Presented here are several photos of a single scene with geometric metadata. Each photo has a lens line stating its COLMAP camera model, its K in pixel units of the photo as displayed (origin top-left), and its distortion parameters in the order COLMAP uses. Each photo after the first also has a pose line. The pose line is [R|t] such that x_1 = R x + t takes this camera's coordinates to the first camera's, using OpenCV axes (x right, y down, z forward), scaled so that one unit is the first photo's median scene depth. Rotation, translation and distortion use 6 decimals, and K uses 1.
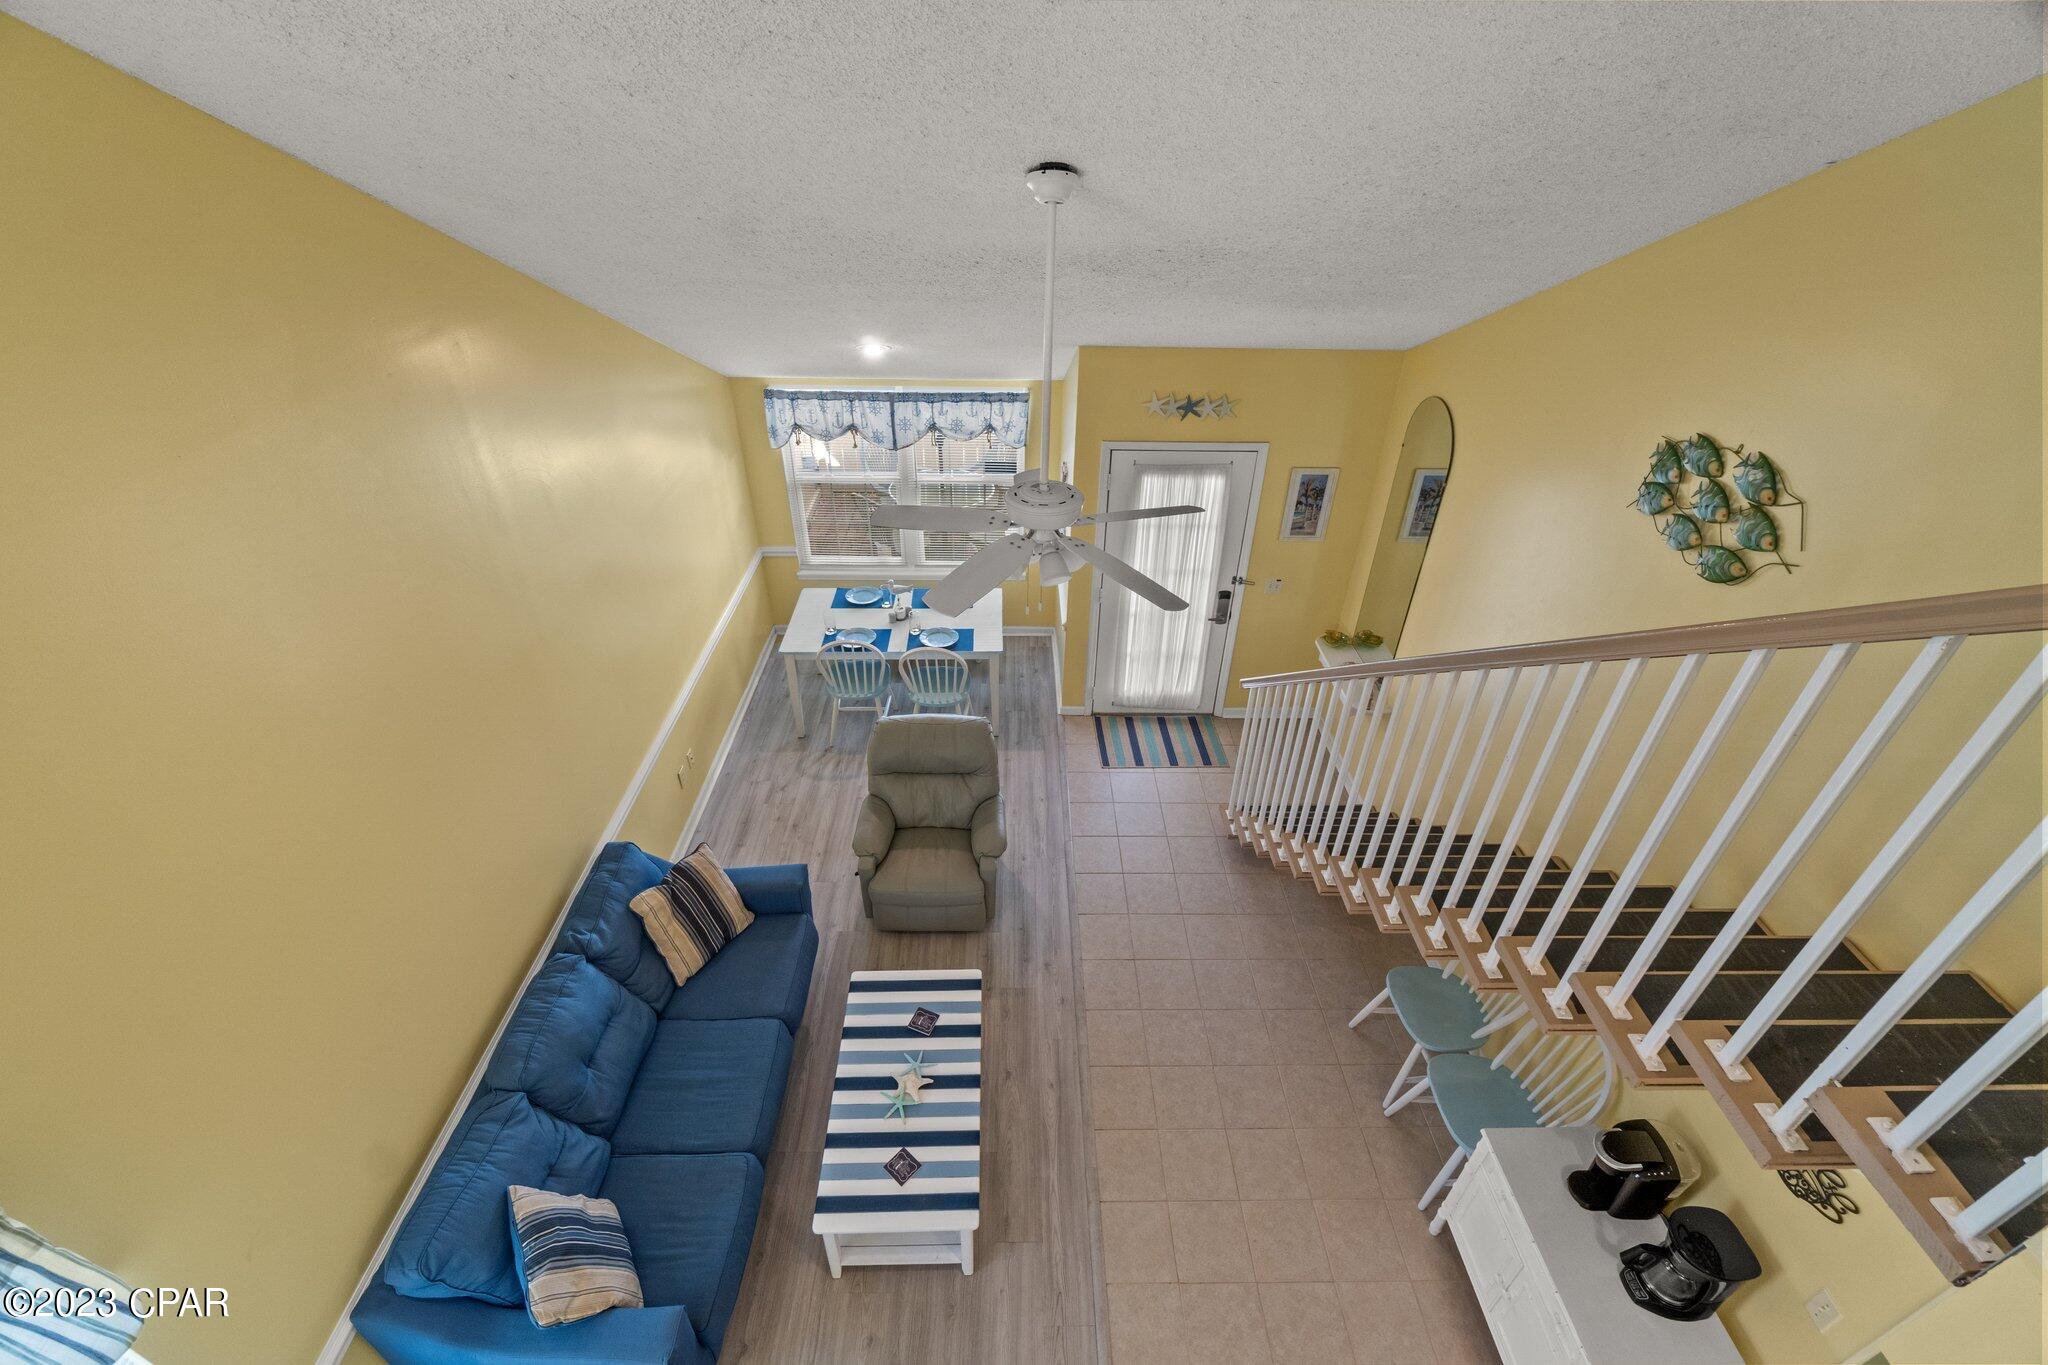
lens RADIAL K [[871.6, 0, 1047.7], [0, 871.6, 681.0], [0, 0, 1]] dist [0.001594, -0.000115]
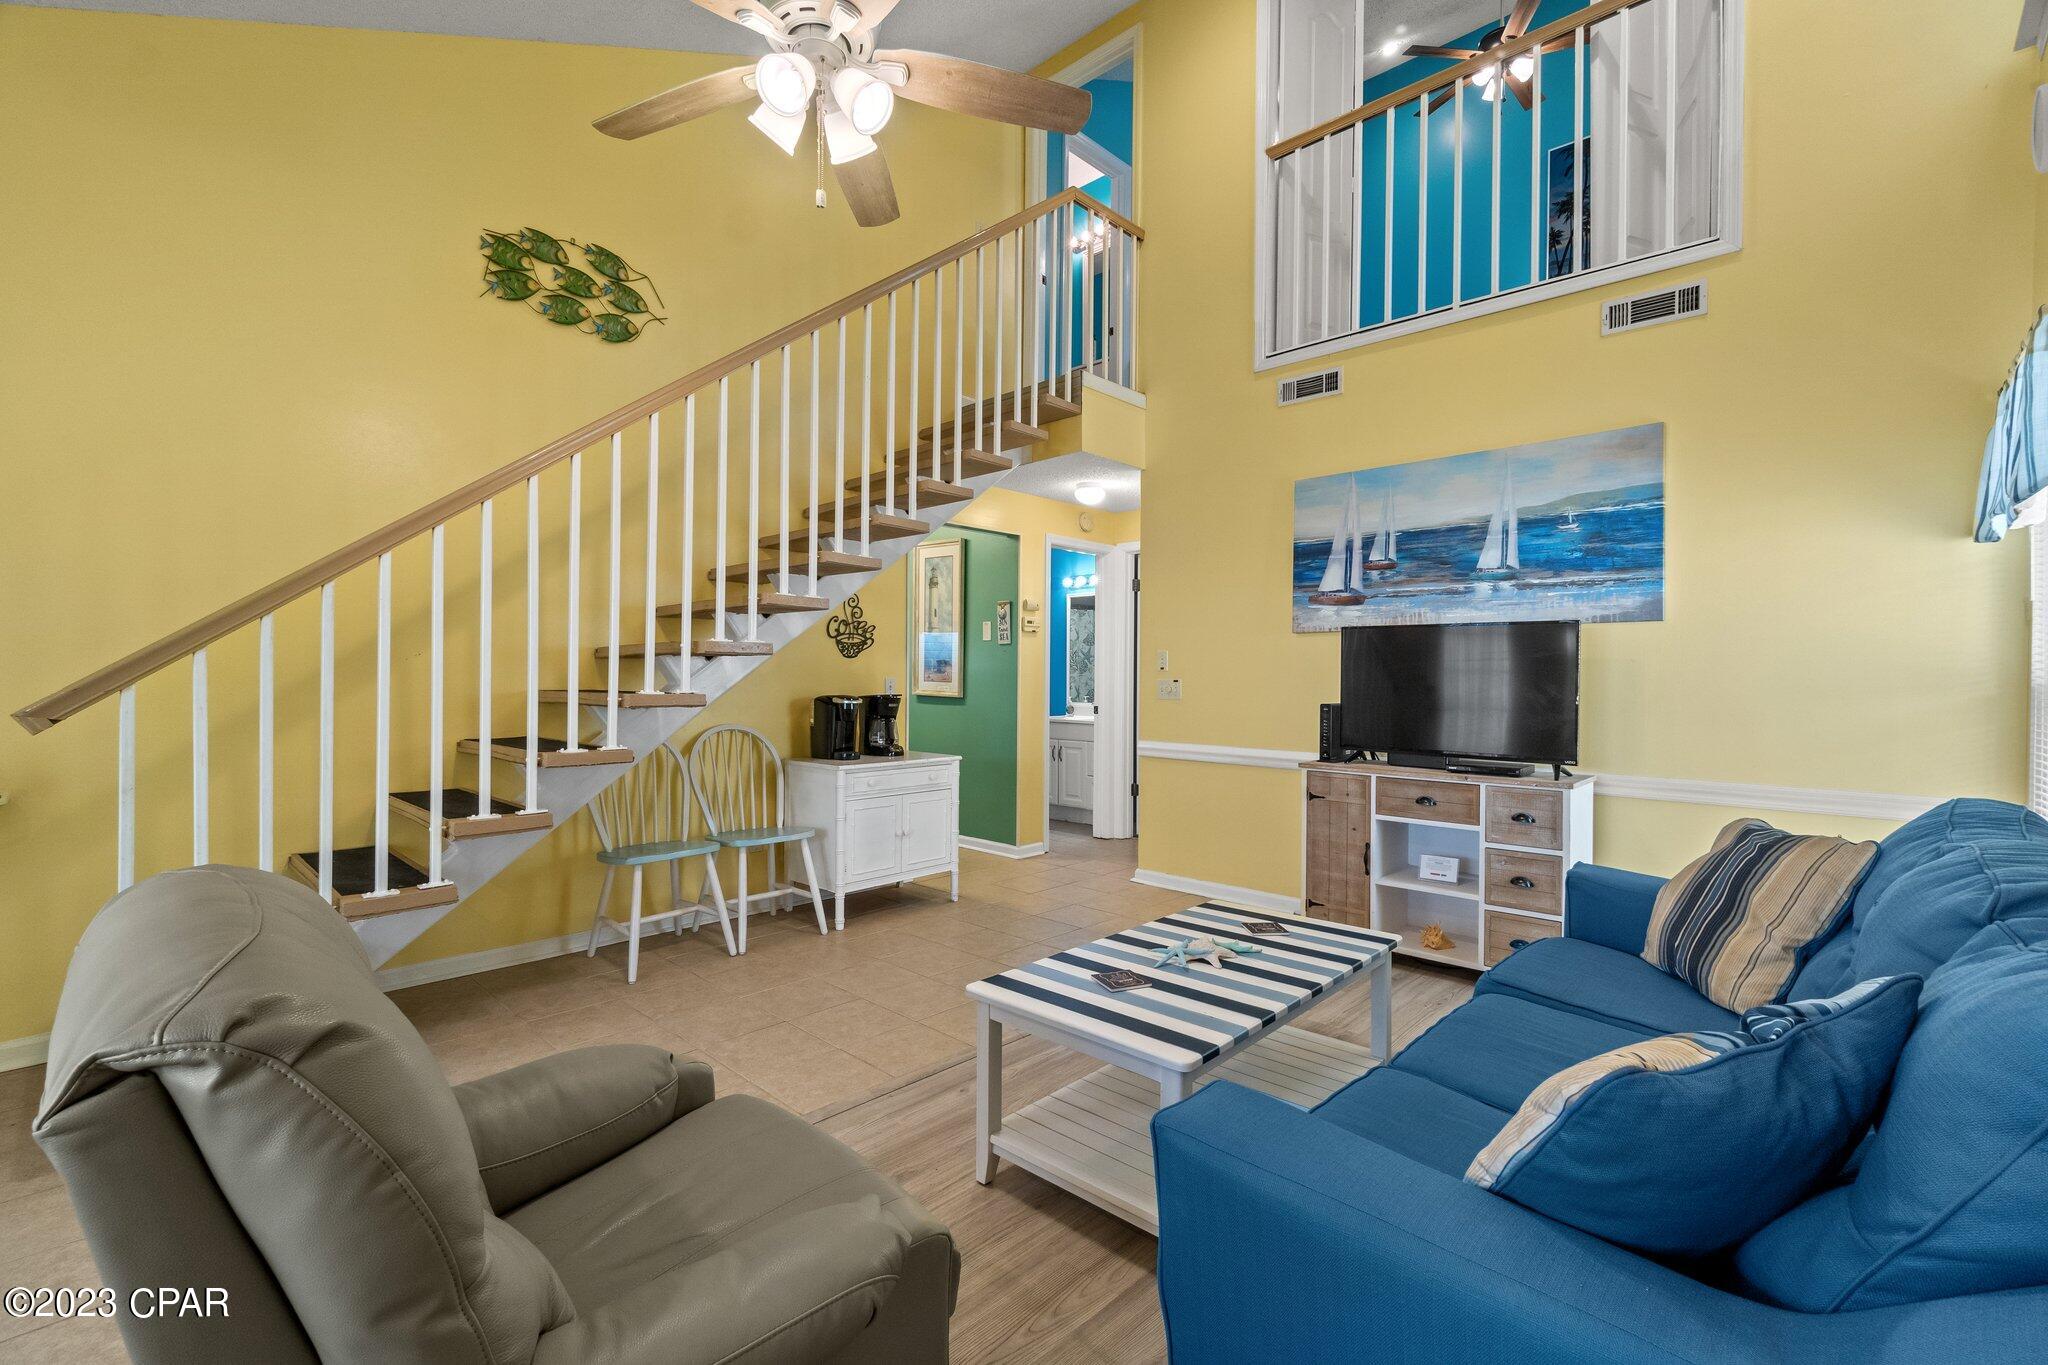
lens RADIAL K [[889.4, 0, 1008.0], [0, 889.4, 679.1], [0, 0, 1]] dist [0.001666, 0.000247]
pose [[-0.697091, -0.035807, 0.716088, -0.295500], [0.384383, 0.824430, 0.415410, -0.010541], [-0.605239, 0.564830, -0.560939, 0.769422]]
